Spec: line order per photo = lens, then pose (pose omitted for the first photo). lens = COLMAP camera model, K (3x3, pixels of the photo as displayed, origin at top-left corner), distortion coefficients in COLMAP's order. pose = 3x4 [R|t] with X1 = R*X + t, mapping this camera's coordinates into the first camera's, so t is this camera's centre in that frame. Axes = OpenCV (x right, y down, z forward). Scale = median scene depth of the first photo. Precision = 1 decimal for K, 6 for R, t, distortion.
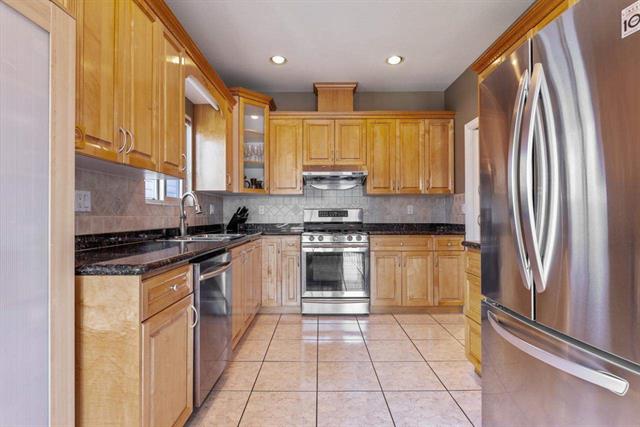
lens RADIAL K [[321.1, 0, 321.7], [0, 321.1, 210.7], [0, 0, 1]] dist [0.012596, 0.000629]
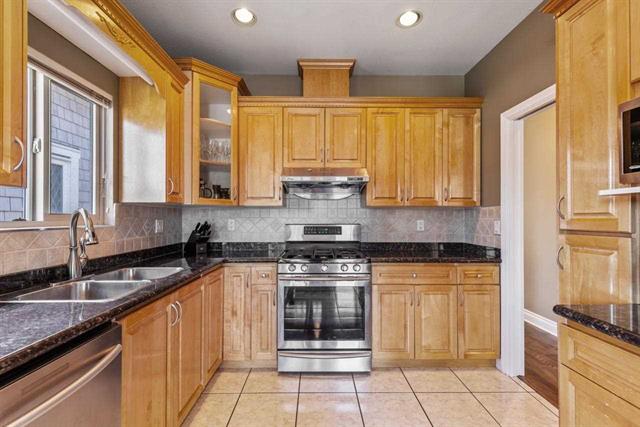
lens RADIAL K [[292.9, 0, 319.6], [0, 292.9, 215.0], [0, 0, 1]] dist [0.011536, -0.000722]
pose [[0.999952, 0.004519, 0.008669, 0.023473], [-0.004564, 0.999976, 0.005227, -0.034951], [-0.008645, -0.005267, 0.999949, 0.314268]]
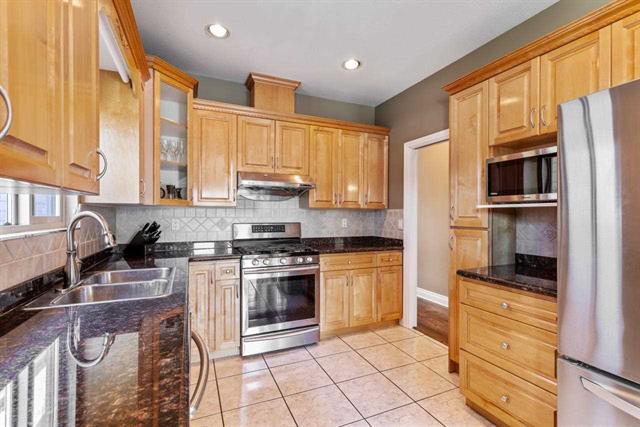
lens RADIAL K [[292.9, 0, 320.3], [0, 292.9, 214.6], [0, 0, 1]] dist [0.011536, -0.000722]
pose [[0.915496, 0.006115, 0.402280, -0.169624], [-0.013282, 0.999799, 0.015030, -0.046275], [-0.402107, -0.019103, 0.915393, 0.234663]]
